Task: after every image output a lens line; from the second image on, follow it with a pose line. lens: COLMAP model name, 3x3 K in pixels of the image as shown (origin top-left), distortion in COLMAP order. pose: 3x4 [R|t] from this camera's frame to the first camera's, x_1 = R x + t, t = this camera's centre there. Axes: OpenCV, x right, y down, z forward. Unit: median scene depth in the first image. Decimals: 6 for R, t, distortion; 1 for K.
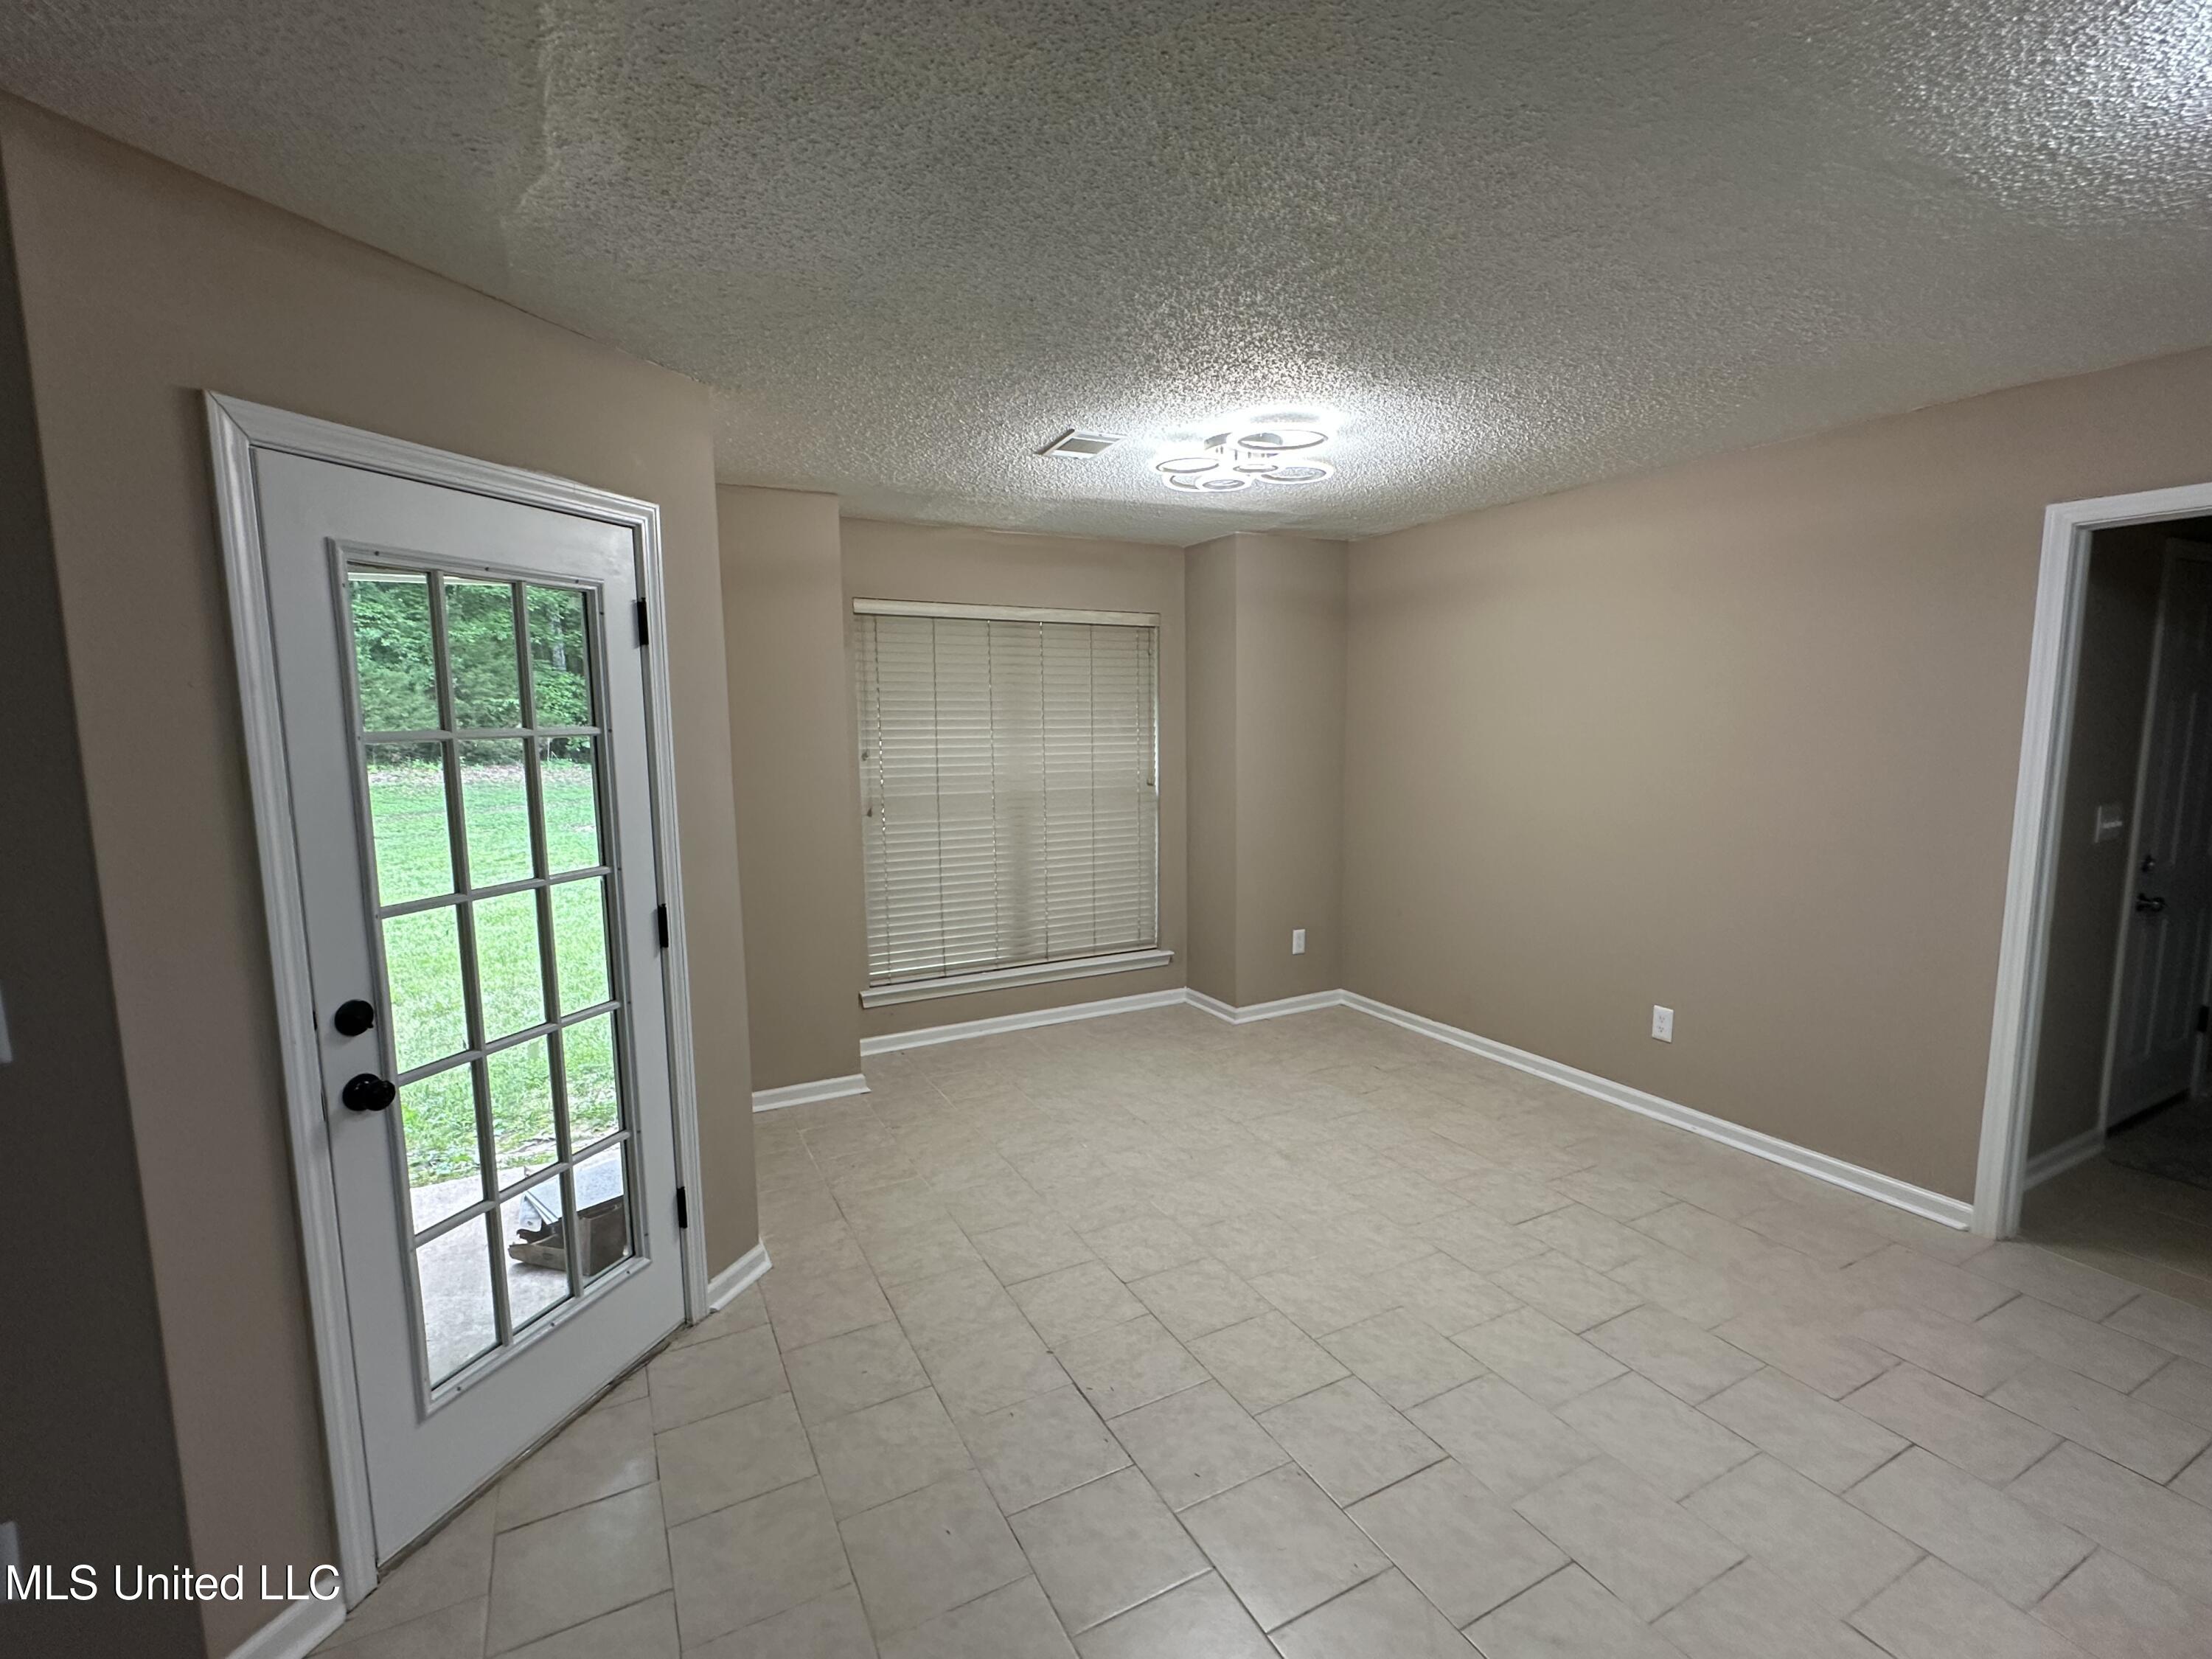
lens RADIAL K [[1008.3, 0, 1106.5], [0, 1008.3, 841.3], [0, 0, 1]] dist [-0.001798, -0.000303]
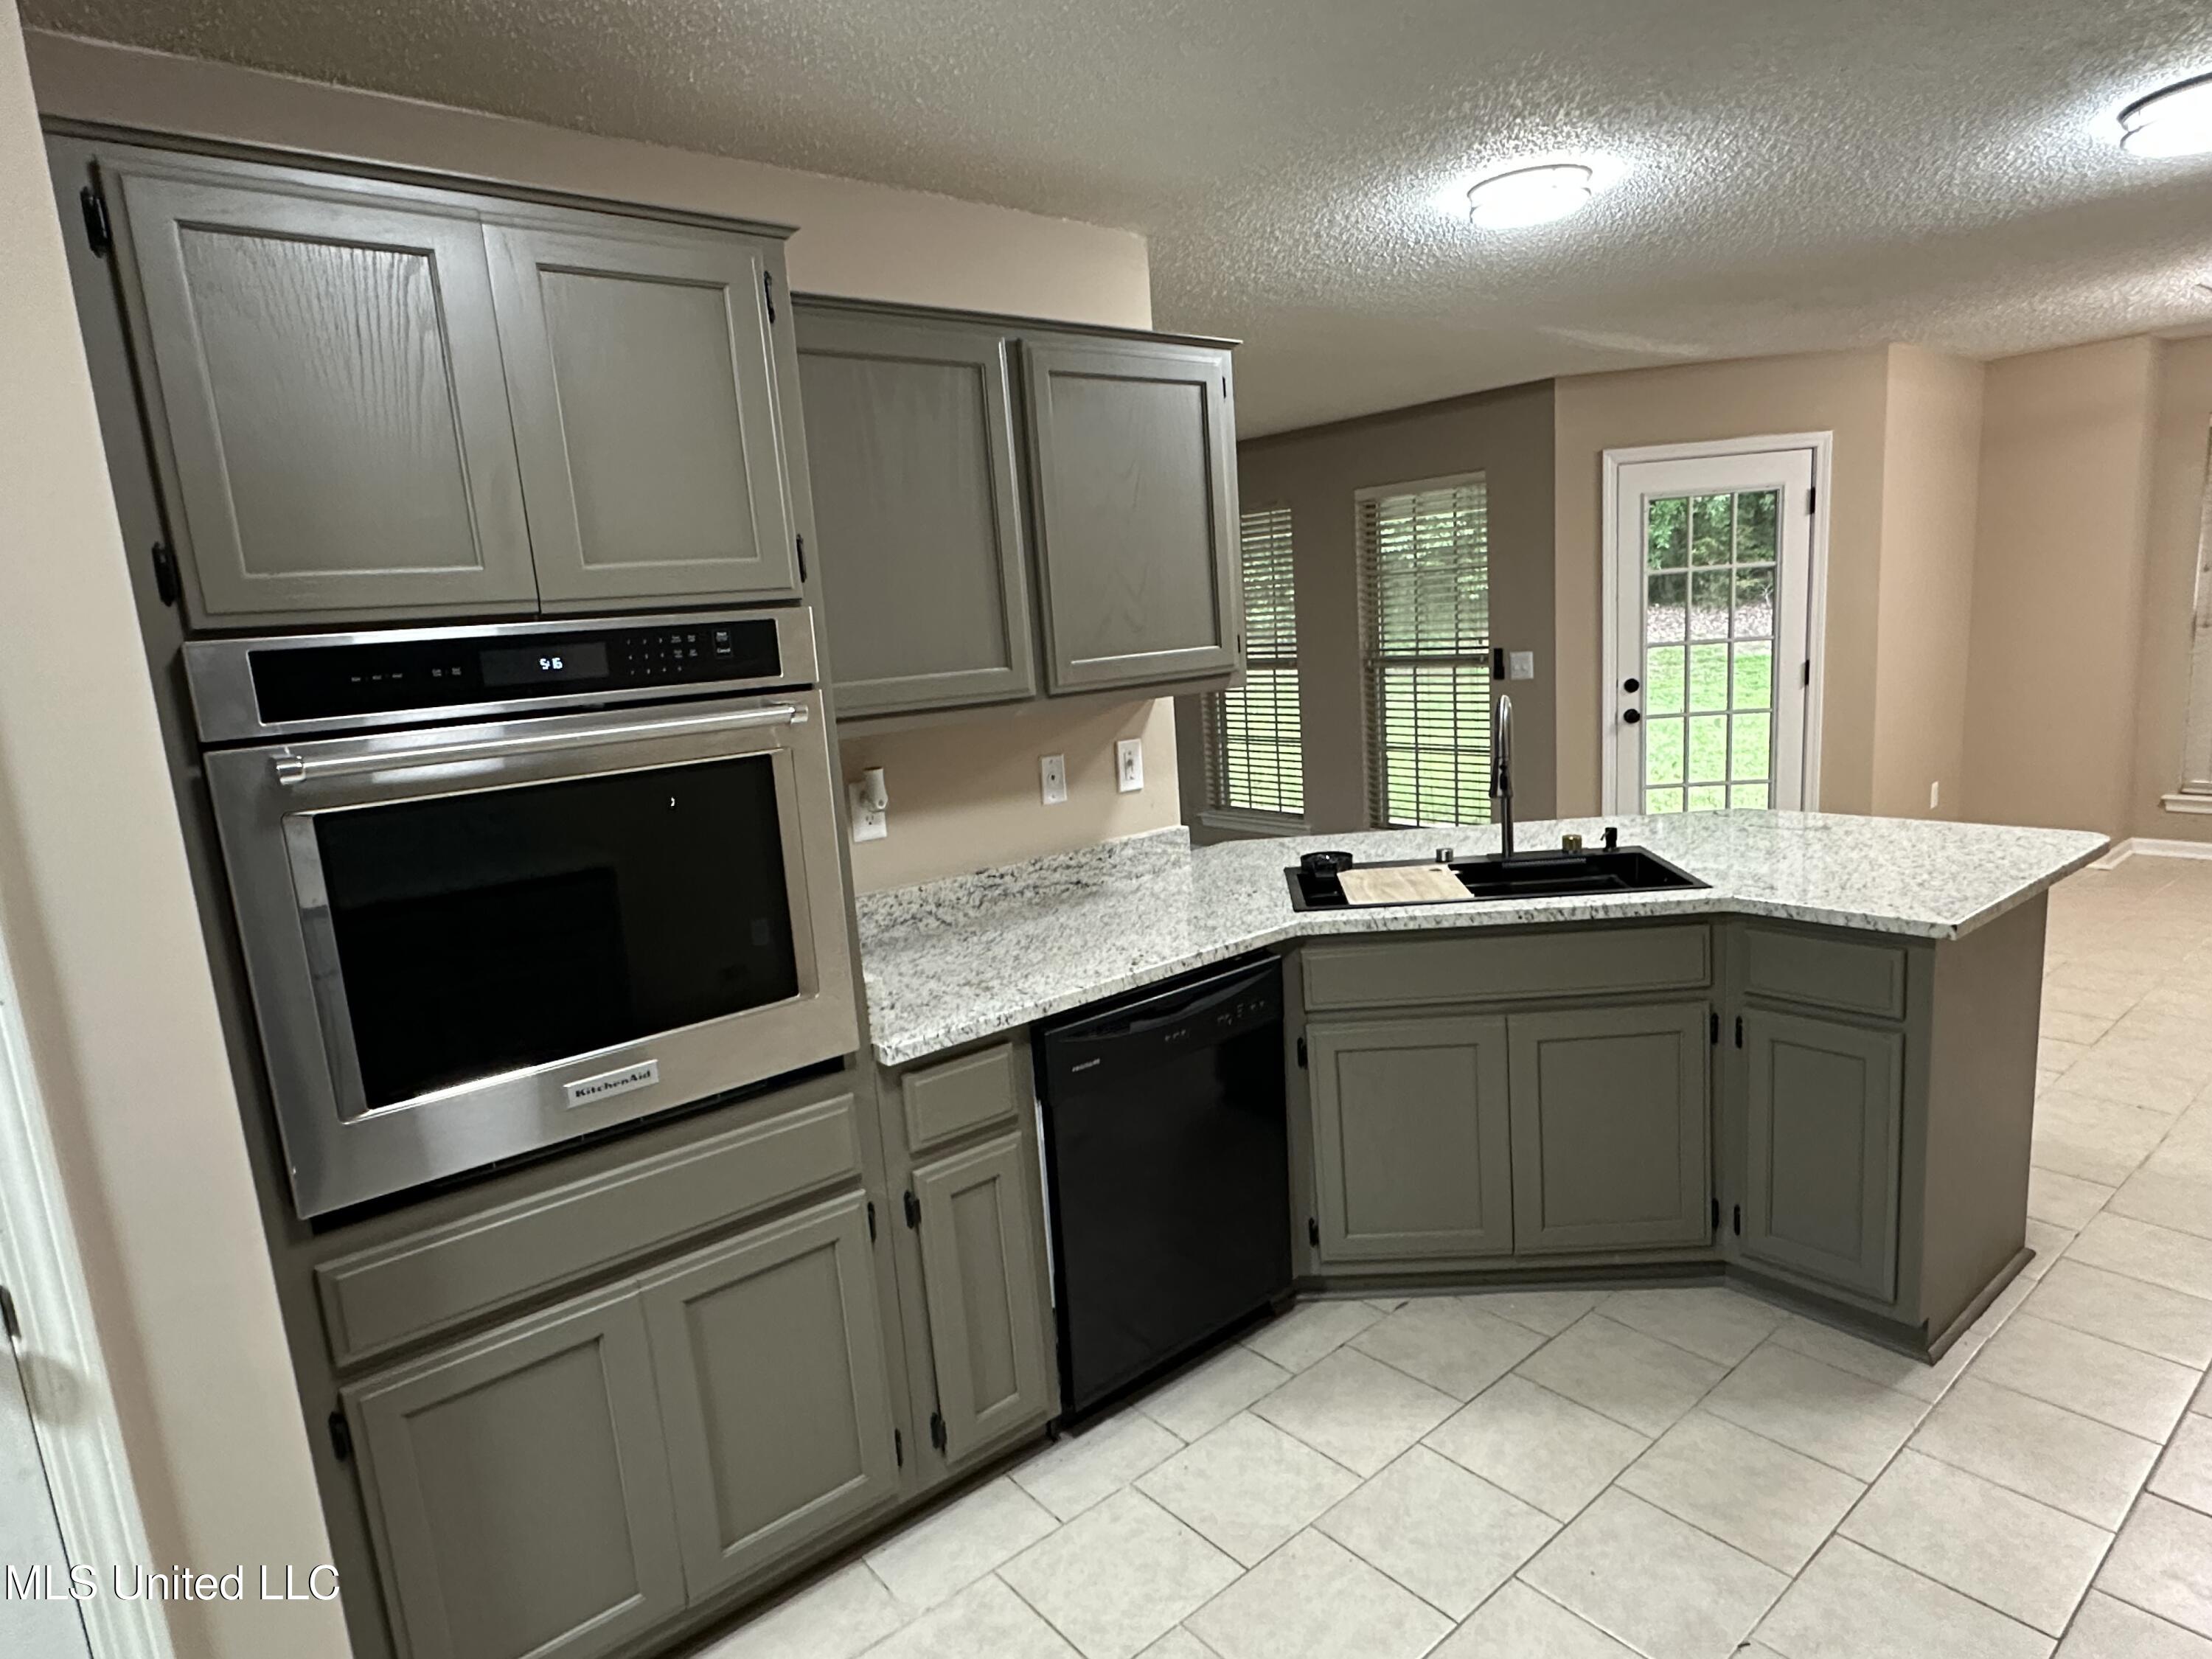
lens RADIAL K [[1229.4, 0, 1096.2], [0, 1229.4, 830.9], [0, 0, 1]] dist [-0.010424, 0.001542]
pose [[0.184747, 0.162258, -0.969299, 1.536197], [-0.059538, 0.986313, 0.153759, 0.107019], [0.980981, 0.029303, 0.191879, -0.670643]]
